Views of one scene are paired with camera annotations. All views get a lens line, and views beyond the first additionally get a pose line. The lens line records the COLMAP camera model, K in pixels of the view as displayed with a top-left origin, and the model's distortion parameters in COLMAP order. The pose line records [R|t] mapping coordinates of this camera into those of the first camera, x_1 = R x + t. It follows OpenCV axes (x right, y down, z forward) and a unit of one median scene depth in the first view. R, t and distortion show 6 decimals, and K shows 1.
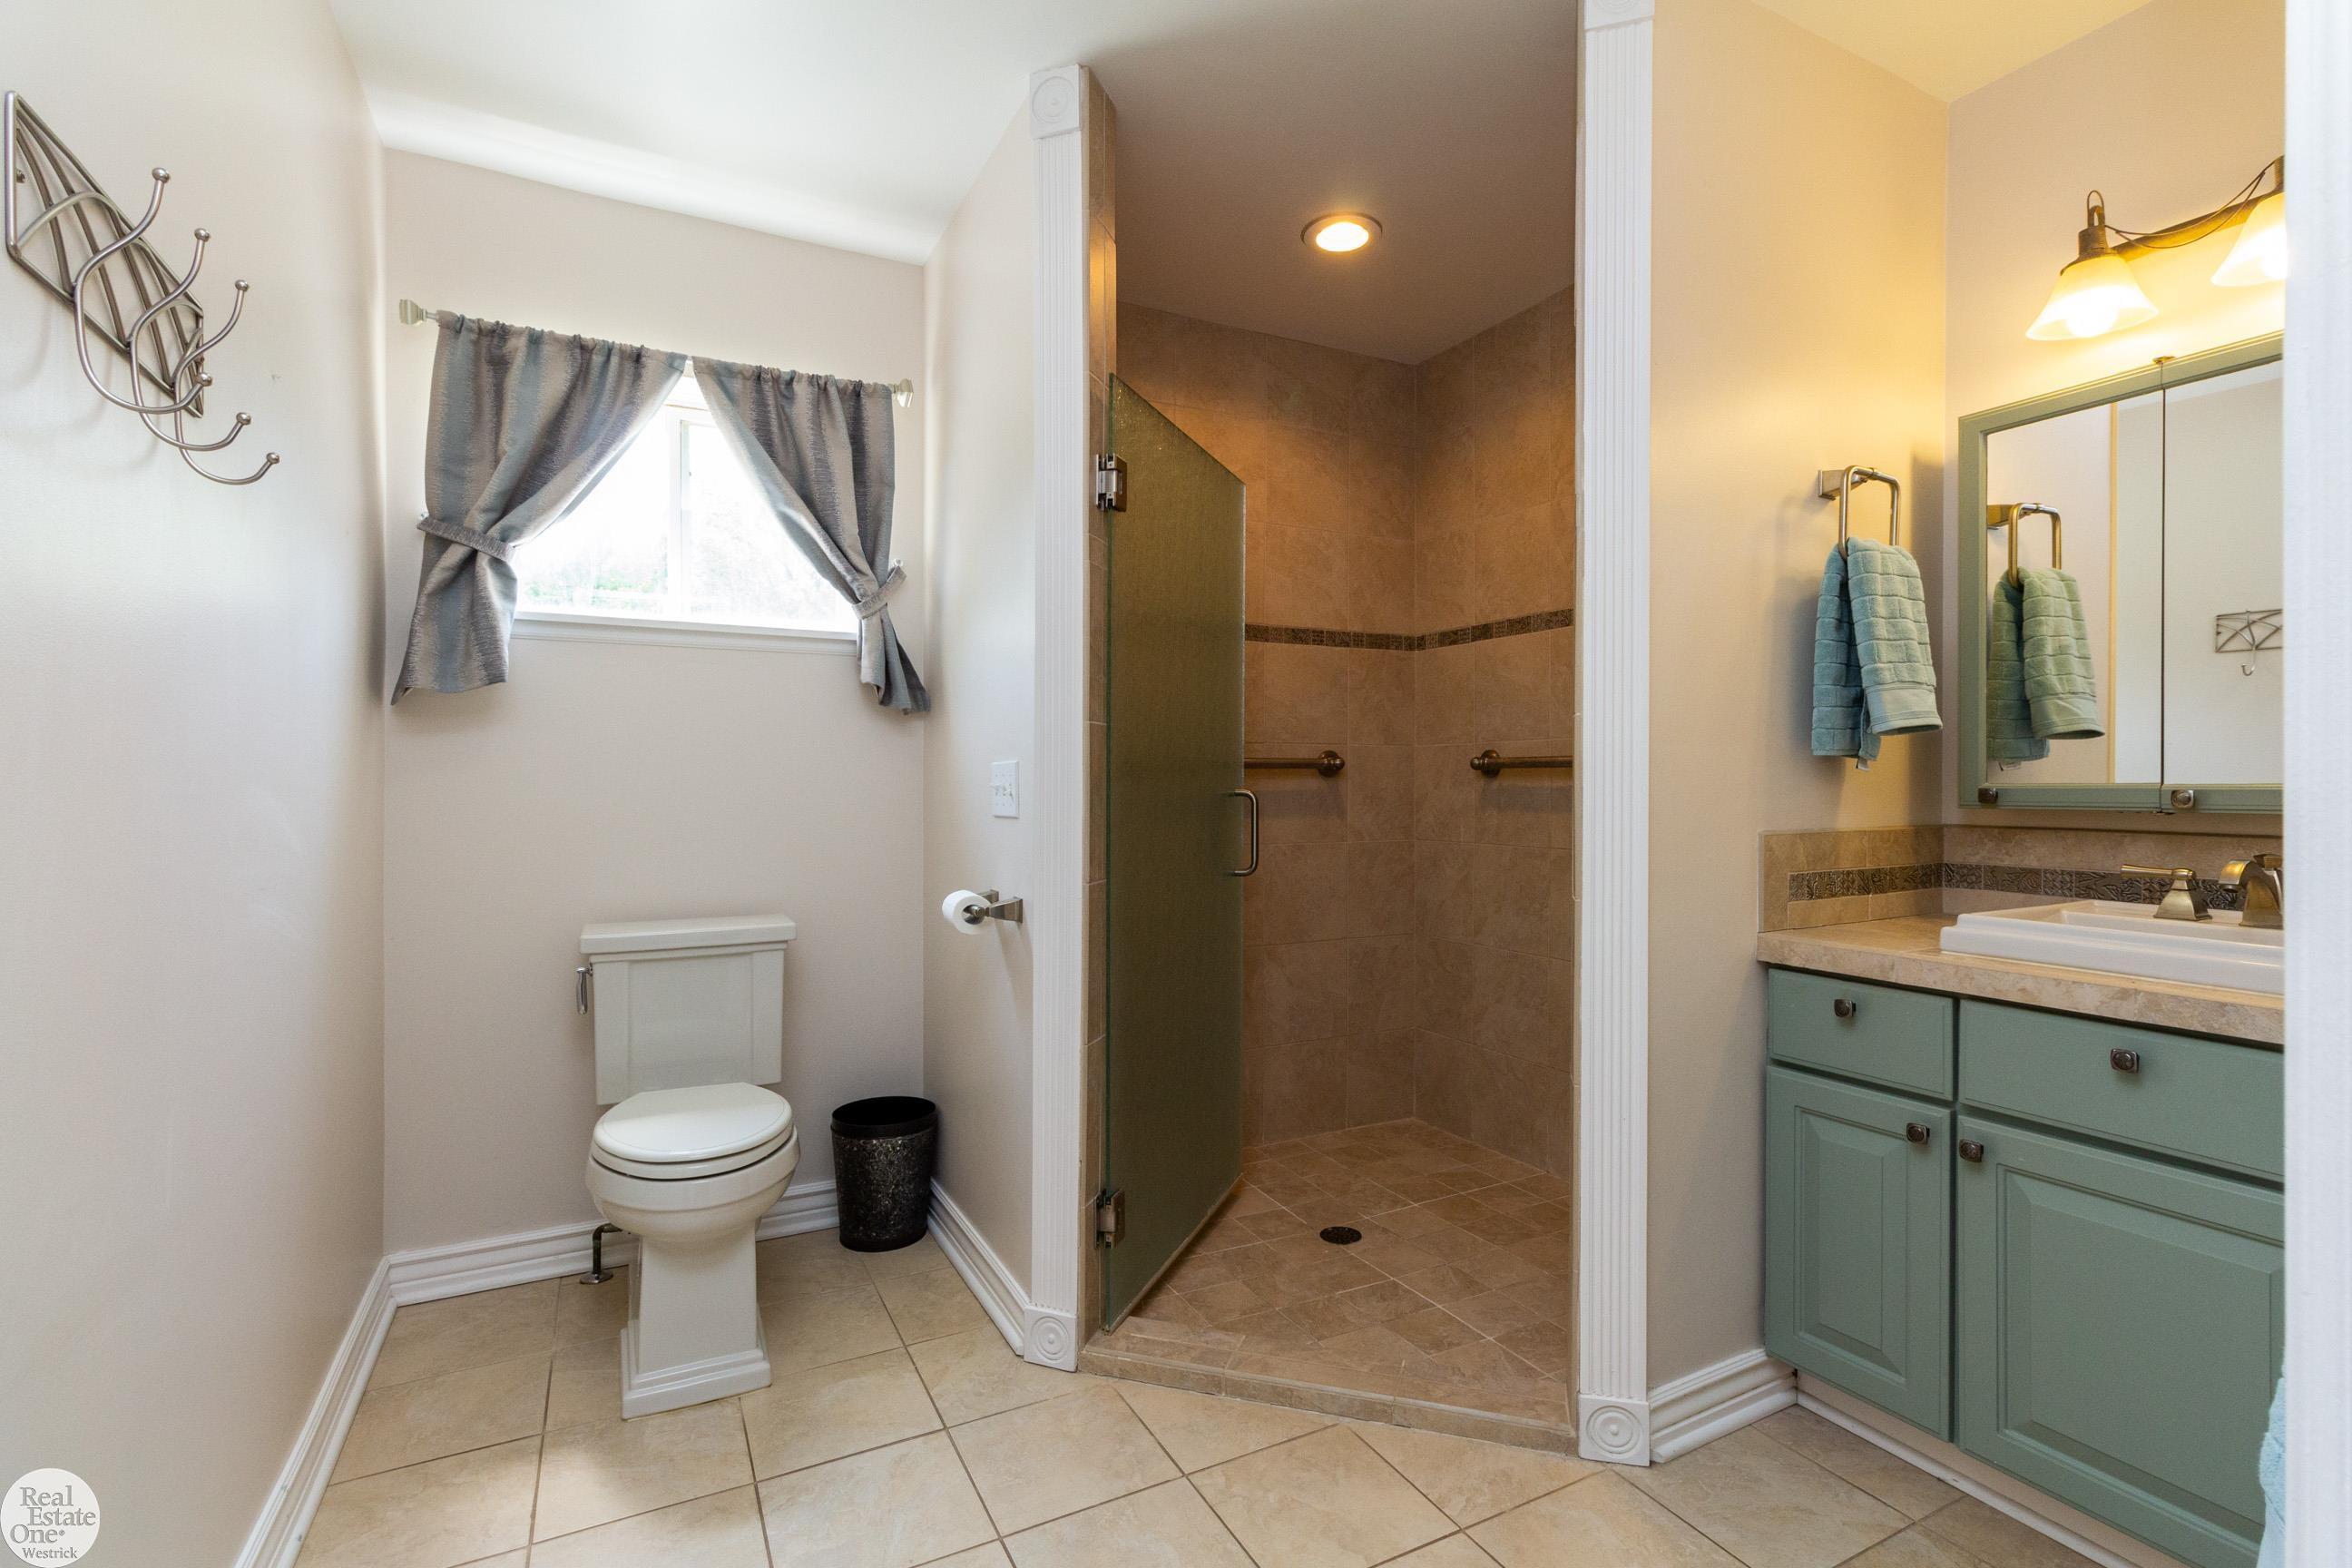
lens RADIAL K [[1100.5, 0, 1187.8], [0, 1100.5, 765.2], [0, 0, 1]] dist [0.002259, 0.006775]
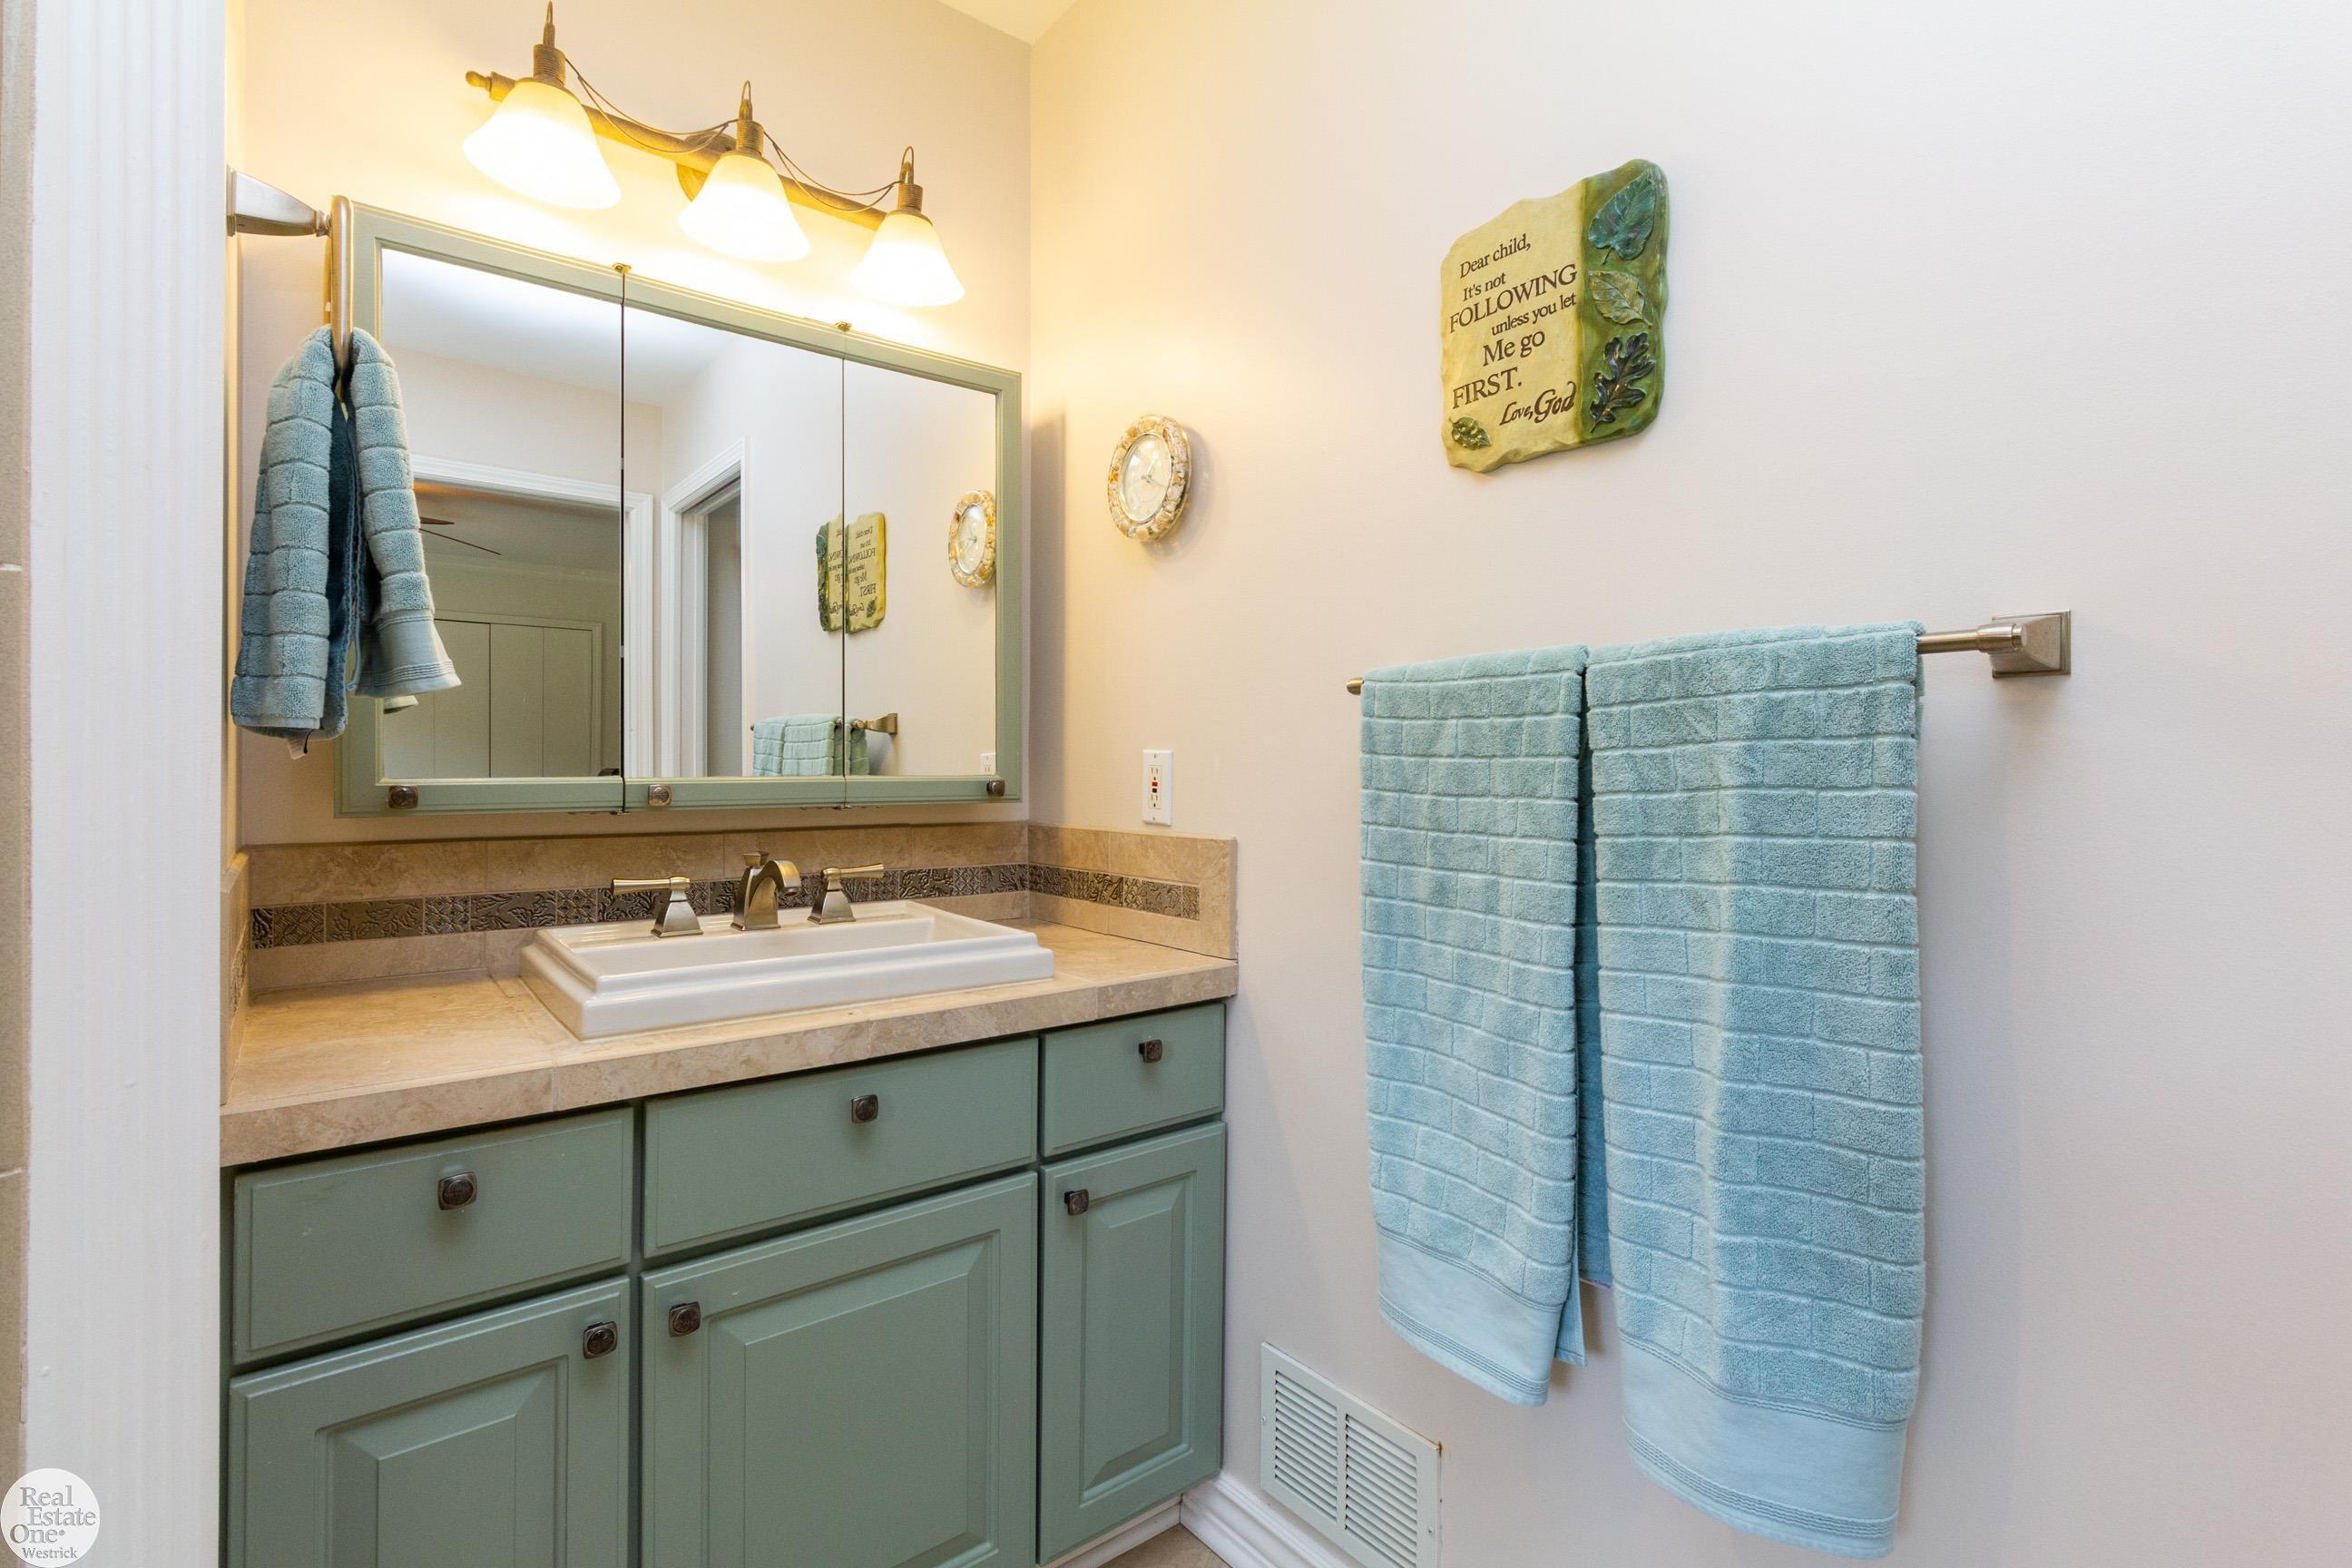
lens RADIAL K [[1100.5, 0, 1187.8], [0, 1100.5, 765.2], [0, 0, 1]] dist [0.002259, 0.006775]
pose [[-0.202893, -0.003279, 0.979195, -0.021775], [-0.016943, 0.999856, -0.000162, 0.000324], [-0.979054, -0.016623, -0.202920, 0.782110]]
